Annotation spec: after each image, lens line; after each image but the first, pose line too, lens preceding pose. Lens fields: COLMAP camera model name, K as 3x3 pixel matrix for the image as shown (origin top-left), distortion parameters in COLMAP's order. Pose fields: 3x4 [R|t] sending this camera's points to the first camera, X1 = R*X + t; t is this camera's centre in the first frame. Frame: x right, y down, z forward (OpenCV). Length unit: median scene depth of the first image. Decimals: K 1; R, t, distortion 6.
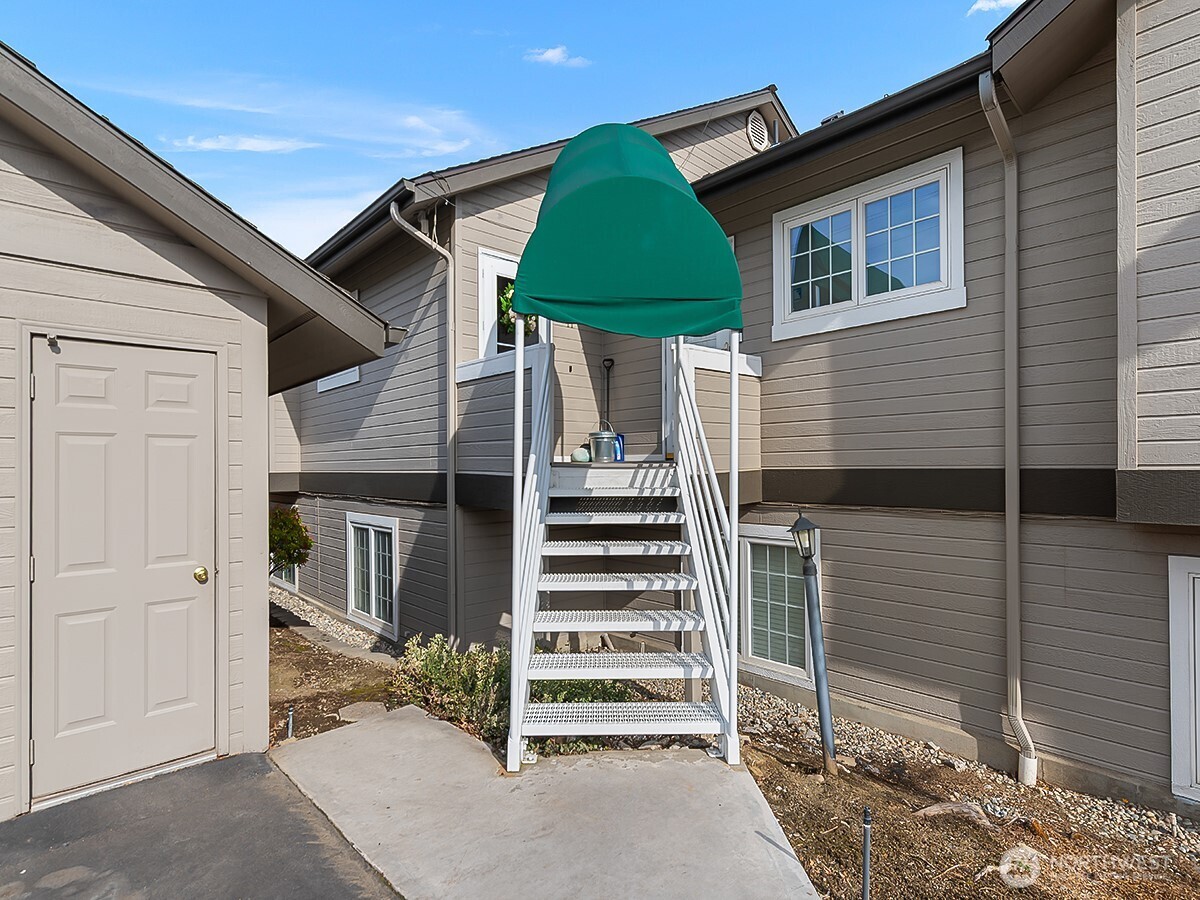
lens RADIAL K [[595.5, 0, 608.6], [0, 595.5, 470.4], [0, 0, 1]] dist [-0.001625, -0.000063]
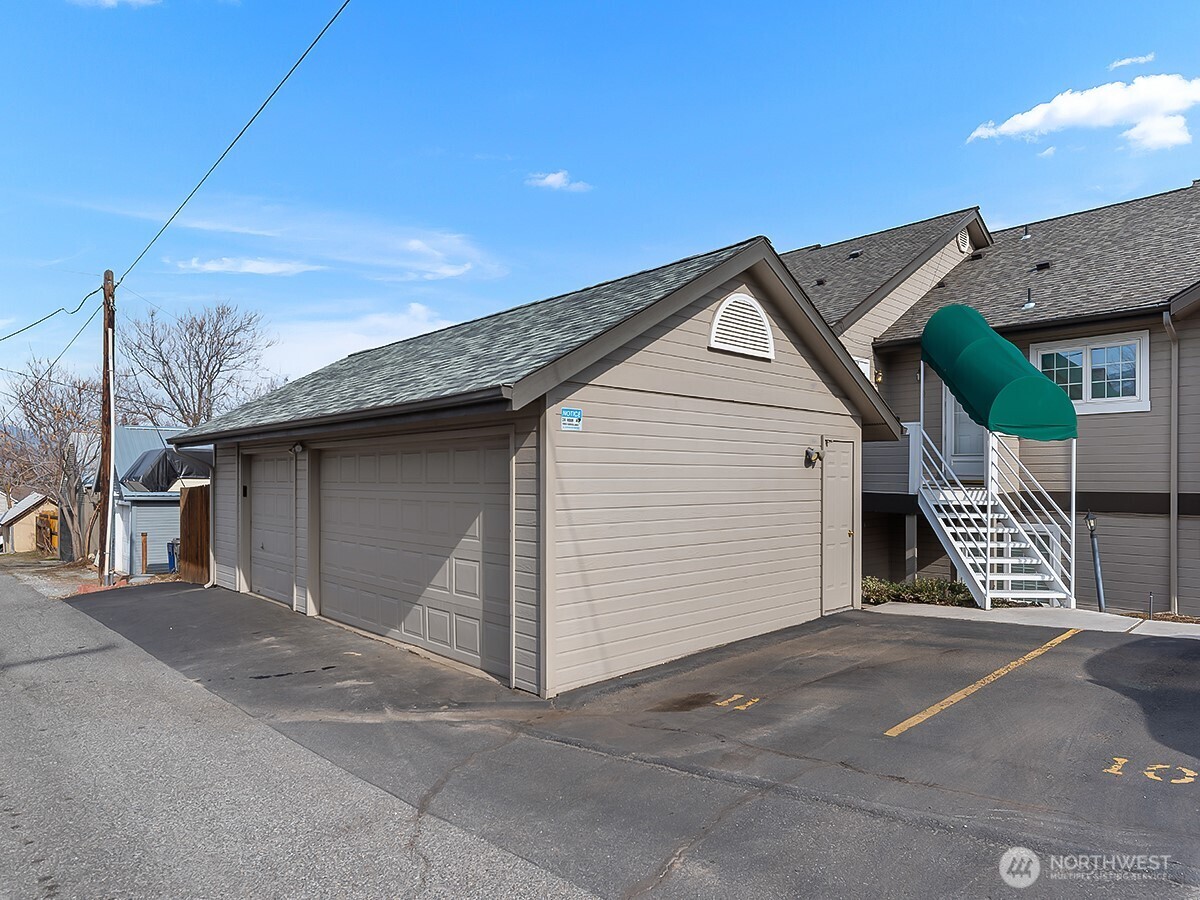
lens RADIAL K [[736.8, 0, 600.0], [0, 736.8, 482.0], [0, 0, 1]] dist [0.037952, -0.043707]
pose [[0.999934, 0.011282, 0.002210, -1.257354], [-0.011277, 0.999934, -0.002309, -0.012146], [-0.002236, 0.002284, 0.999995, -1.493848]]
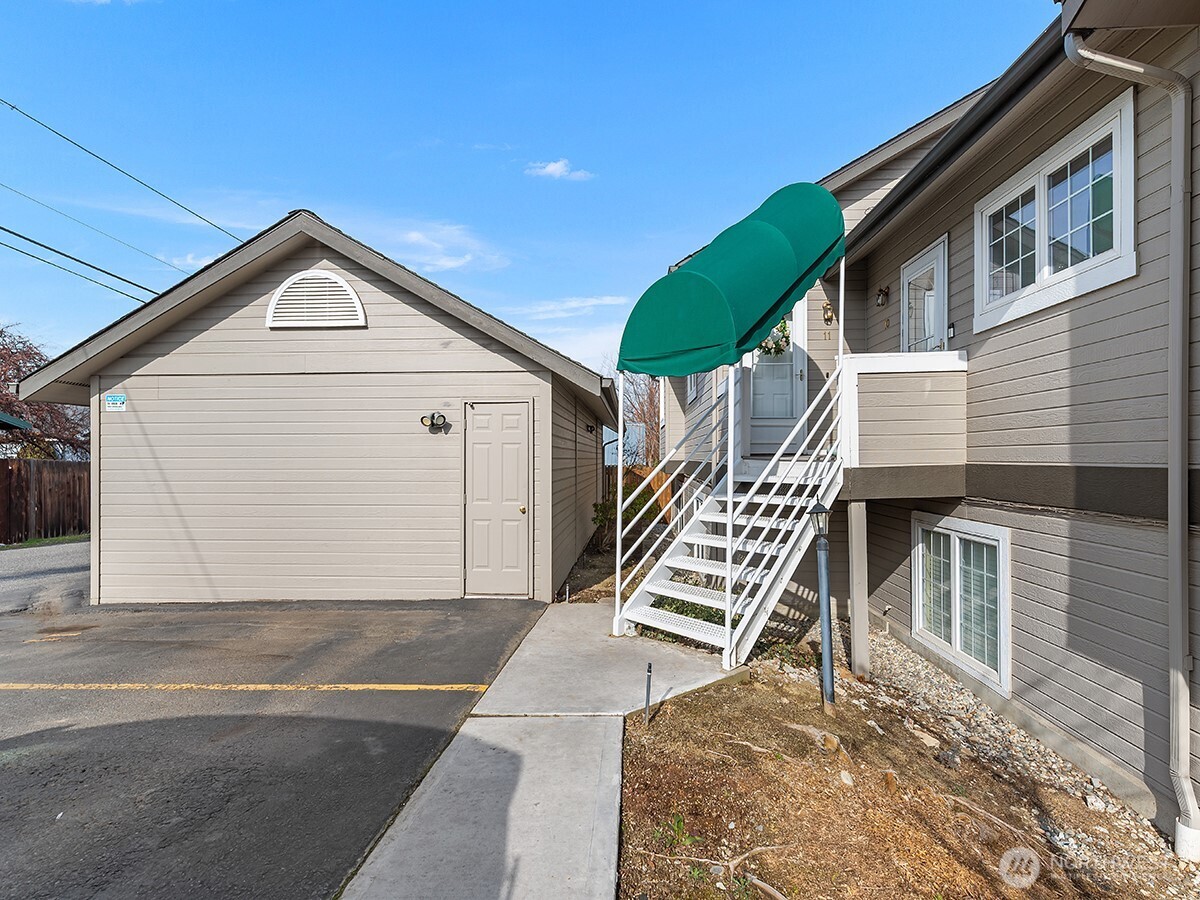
lens RADIAL K [[532.5, 0, 604.6], [0, 532.5, 463.8], [0, 0, 1]] dist [0.001515, -0.000382]
pose [[0.693810, 0.018051, -0.719932, 0.635182], [-0.010538, 0.999833, 0.014913, -0.011621], [0.720081, -0.002761, 0.693885, -0.067727]]
